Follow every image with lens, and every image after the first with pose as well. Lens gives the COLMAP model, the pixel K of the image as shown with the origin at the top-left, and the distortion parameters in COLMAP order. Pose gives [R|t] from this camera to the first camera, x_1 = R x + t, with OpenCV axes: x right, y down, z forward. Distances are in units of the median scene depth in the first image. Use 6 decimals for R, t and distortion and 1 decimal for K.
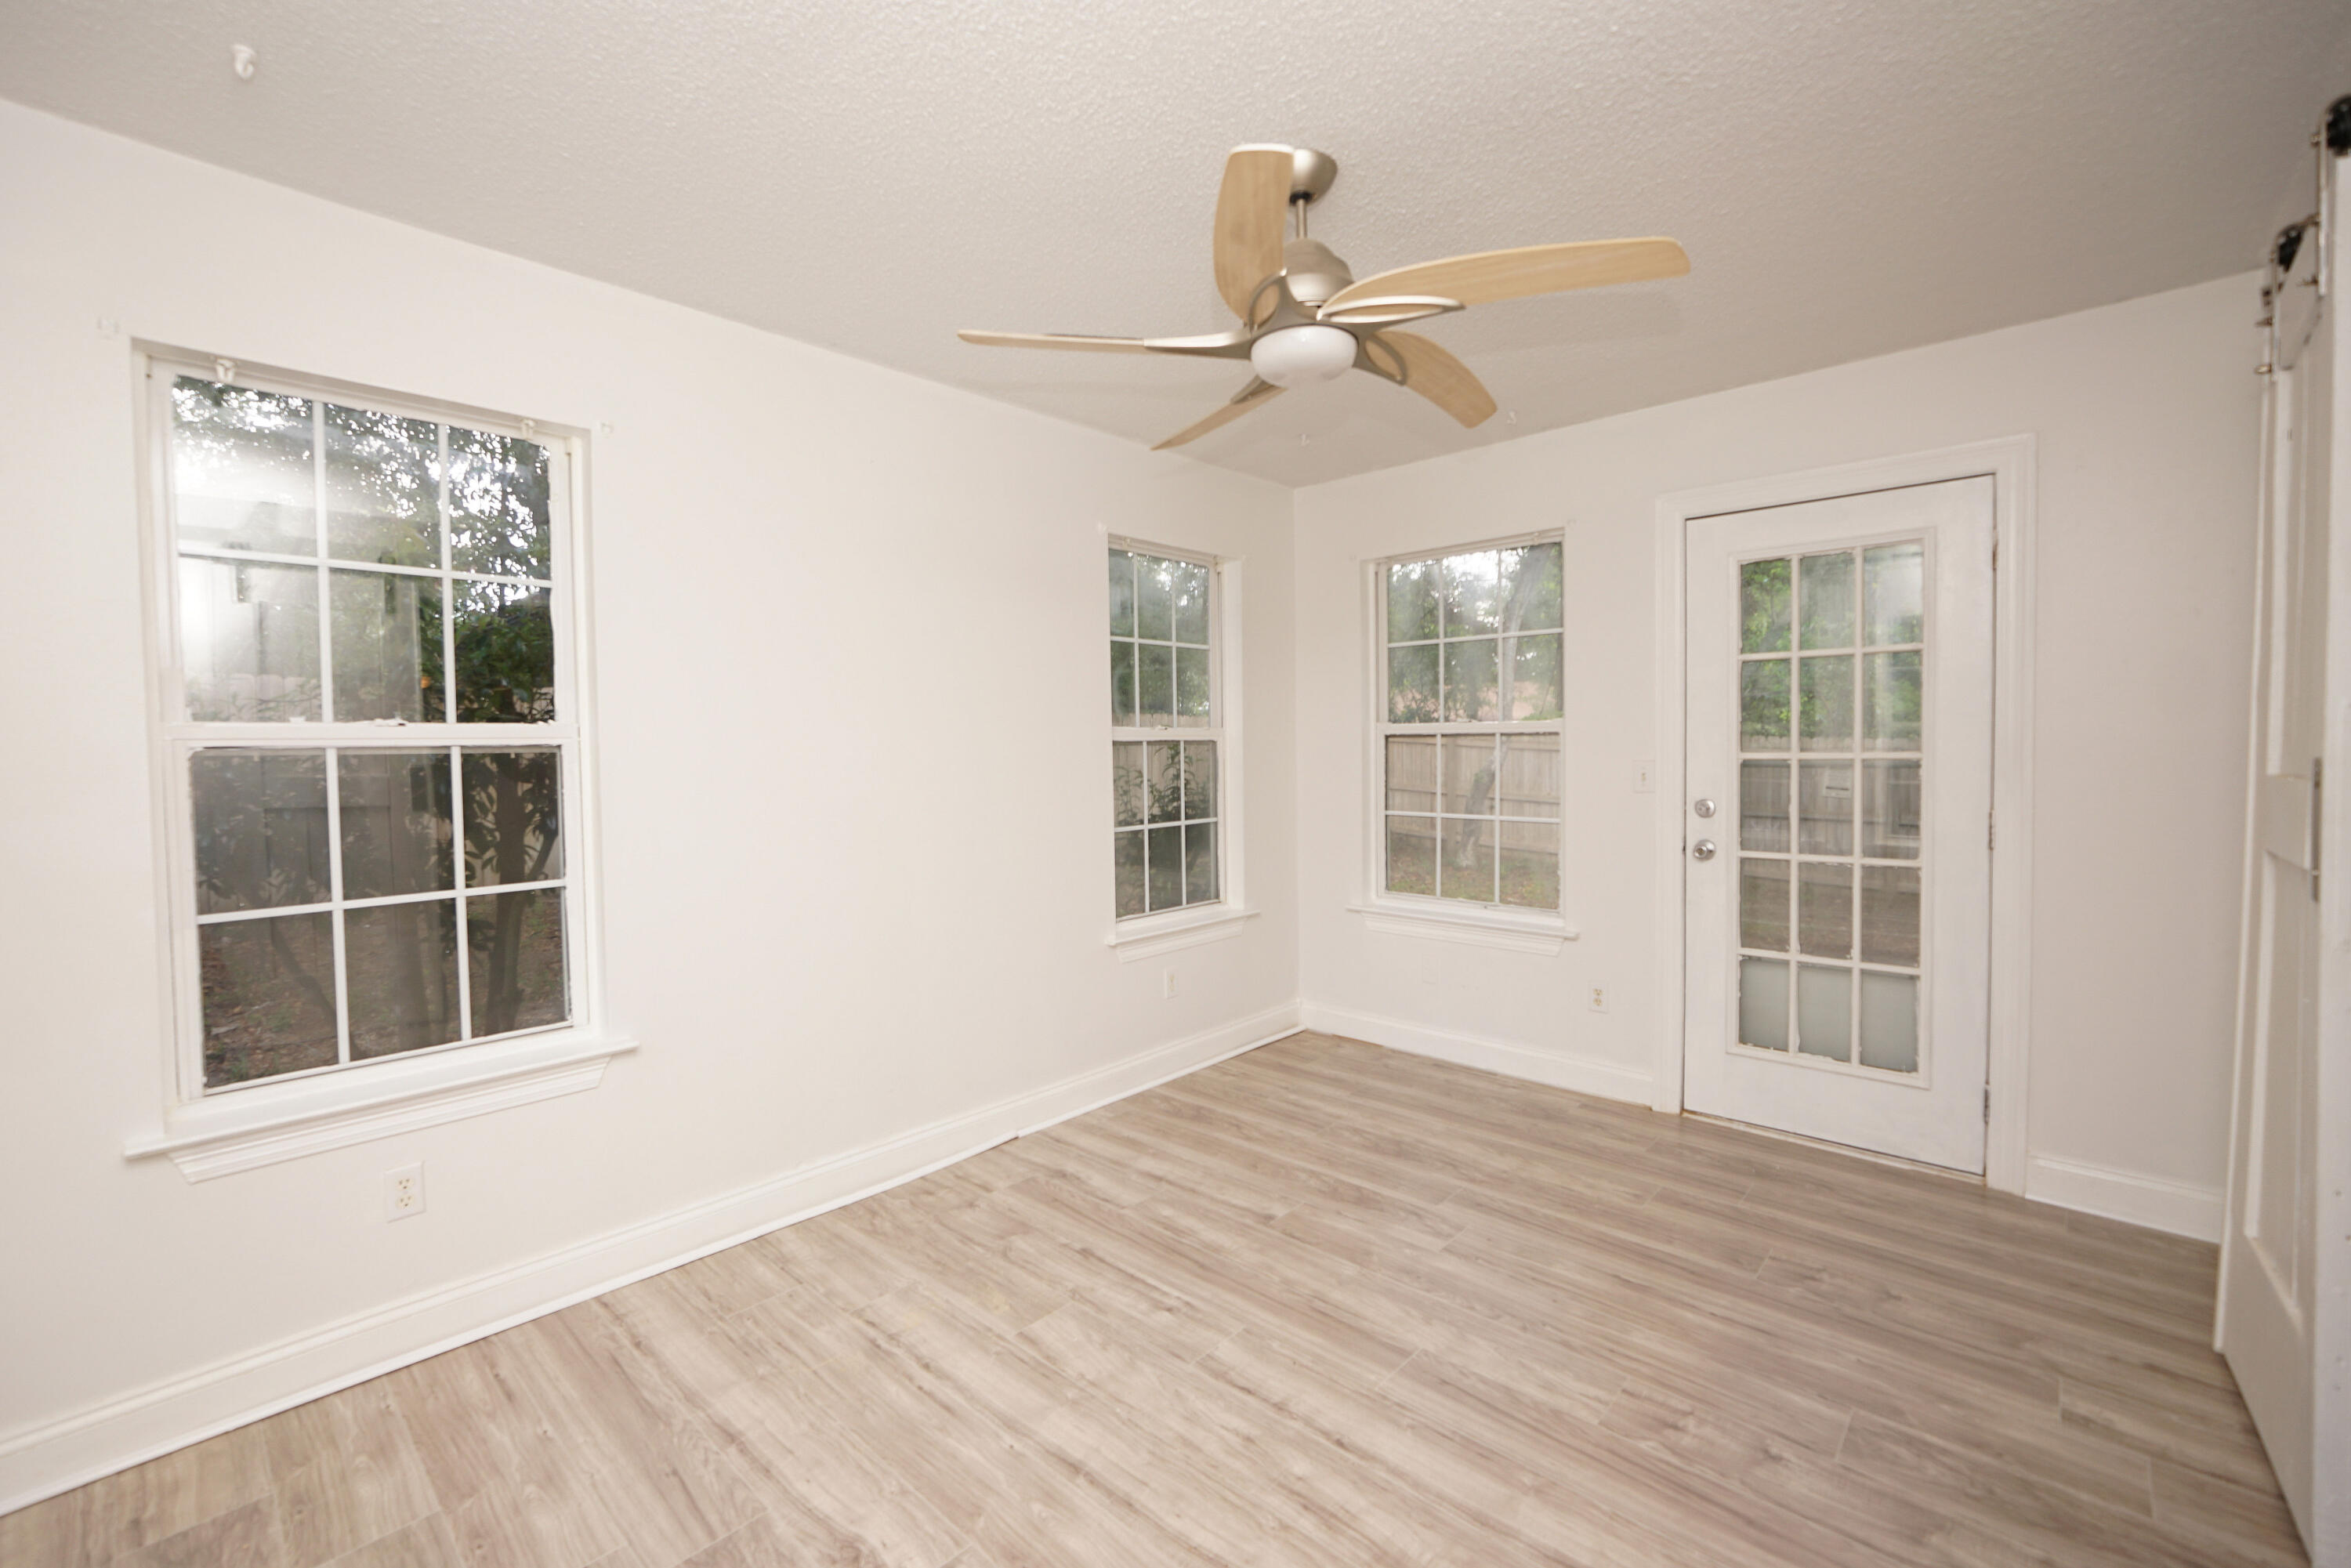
lens RADIAL K [[993.0, 0, 1146.9], [0, 993.0, 773.5], [0, 0, 1]] dist [-0.014640, 0.007083]
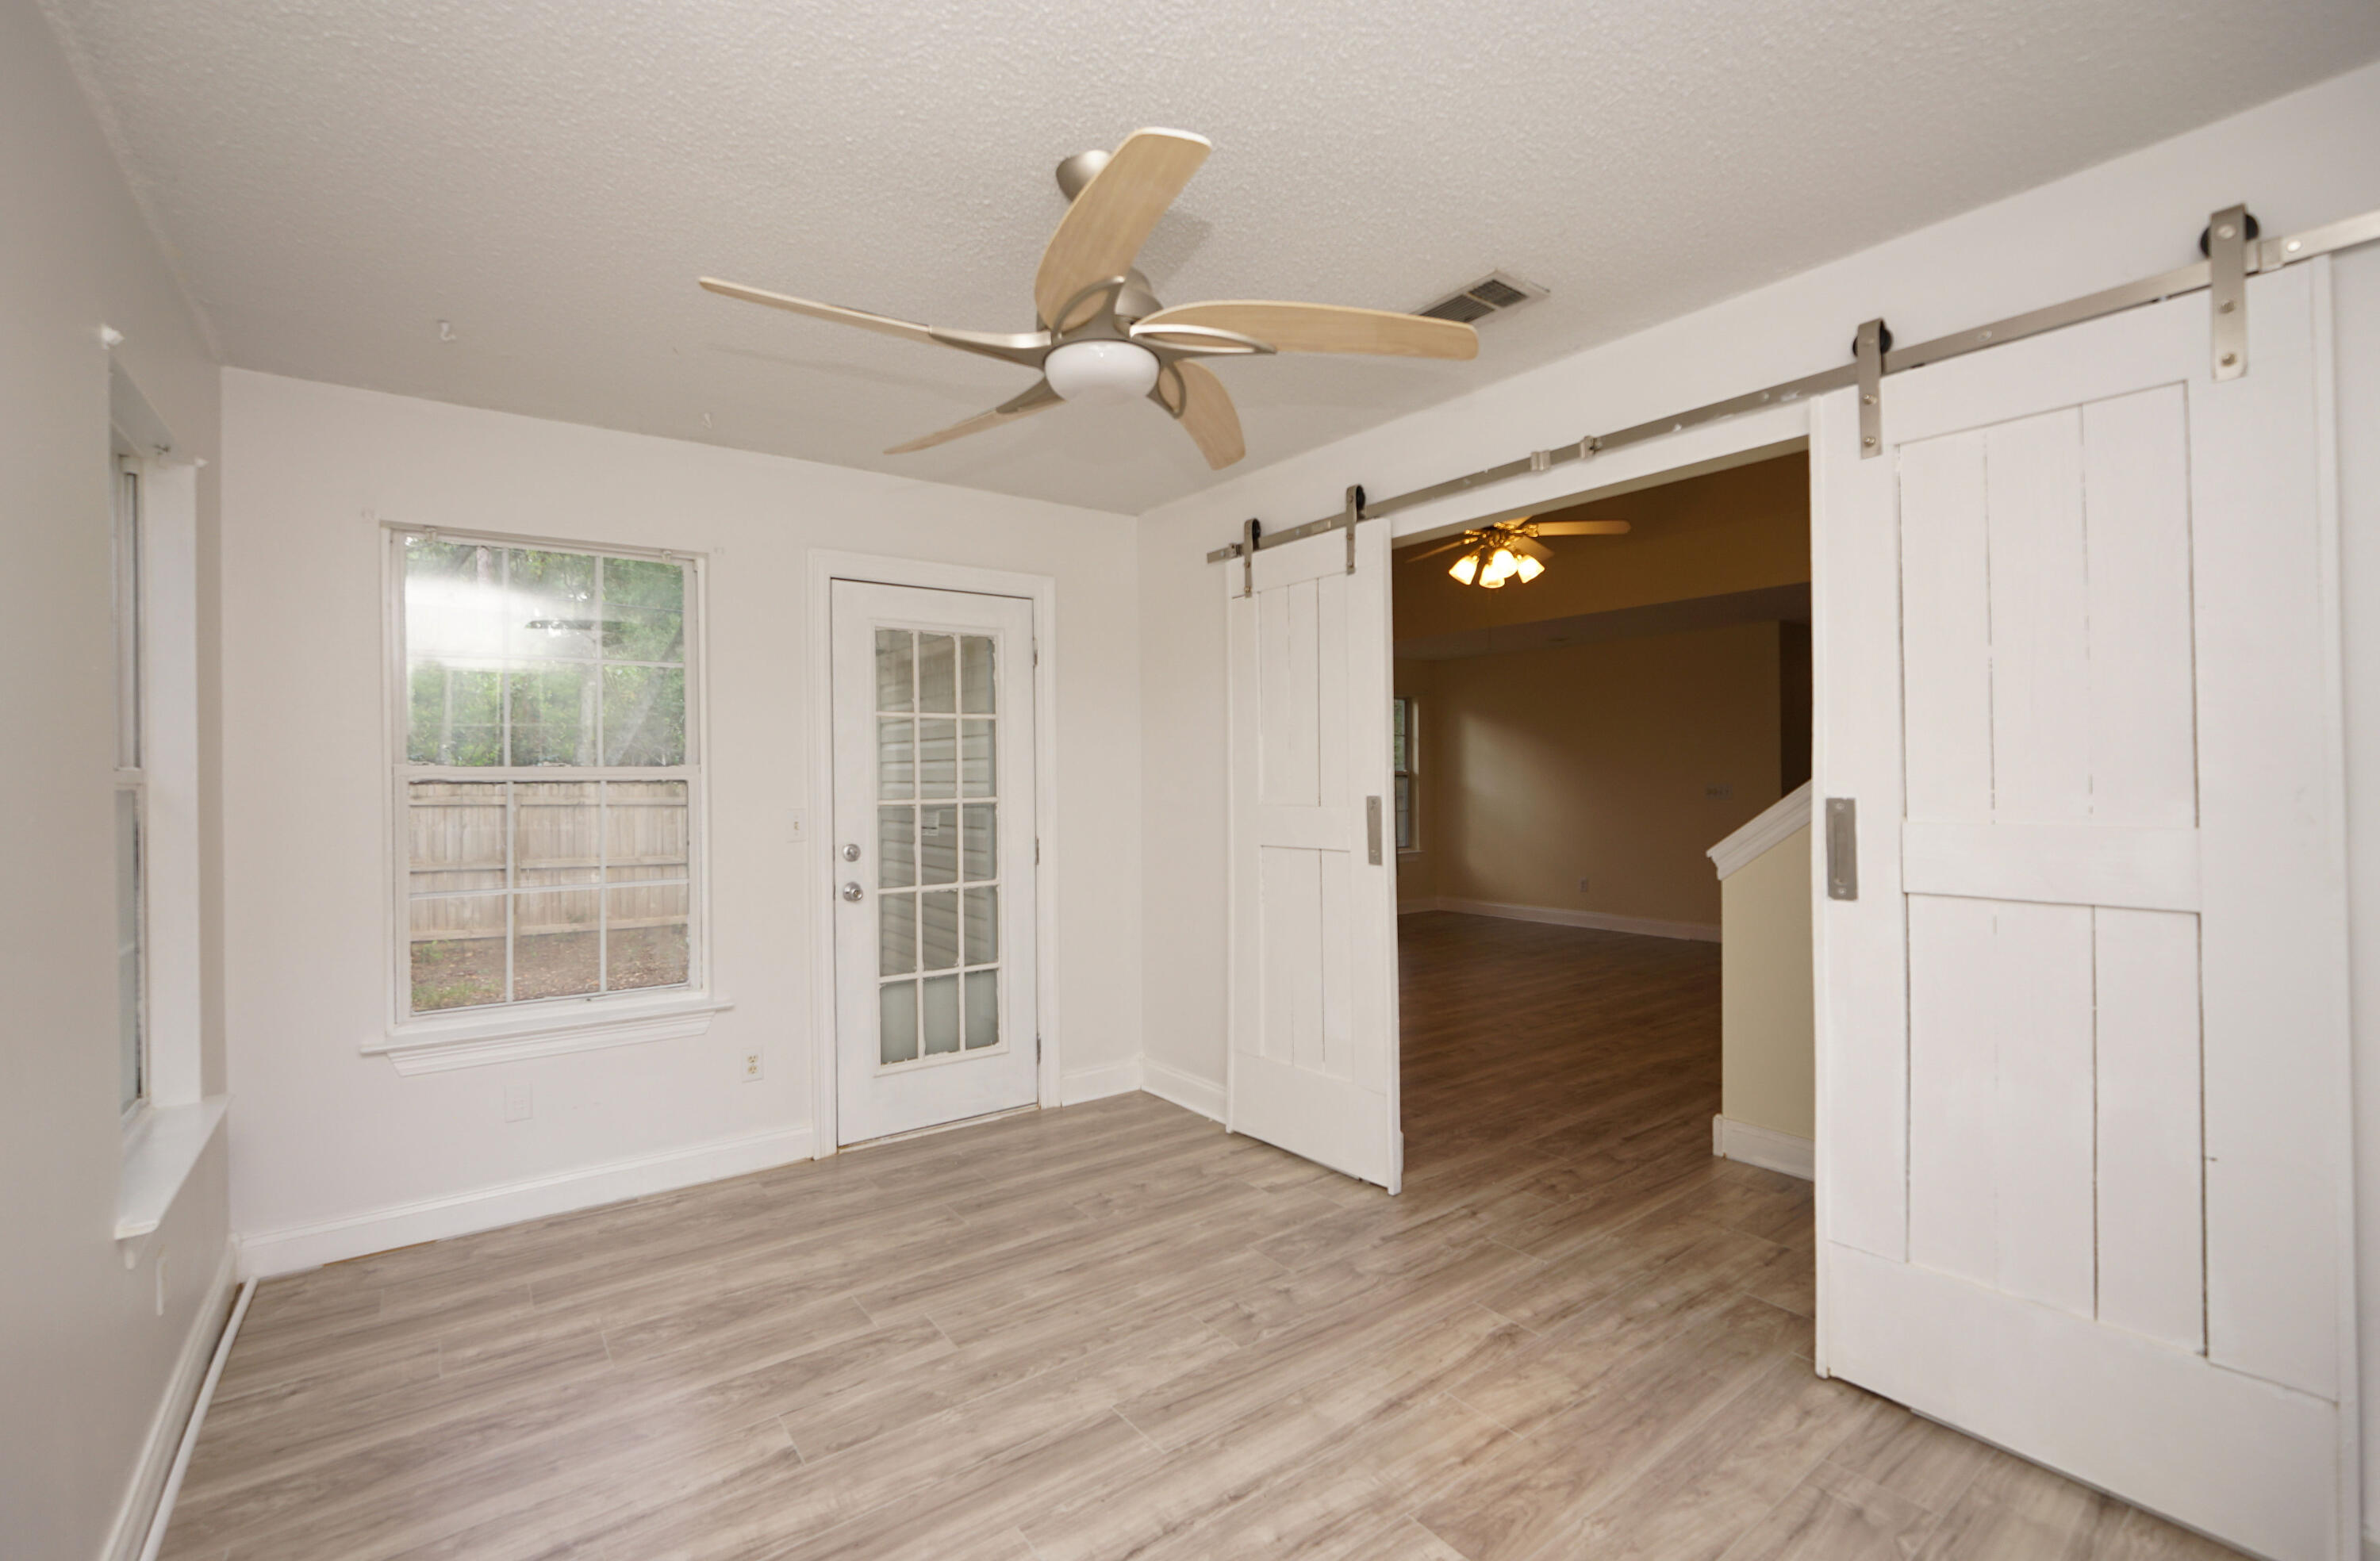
lens RADIAL K [[1020.7, 0, 1162.6], [0, 1020.7, 778.3], [0, 0, 1]] dist [-0.025973, 0.008495]
pose [[0.176152, 0.005252, 0.984349, -0.528244], [0.037949, 0.999206, -0.012123, -0.022374], [-0.983631, 0.039491, 0.175813, 0.557220]]
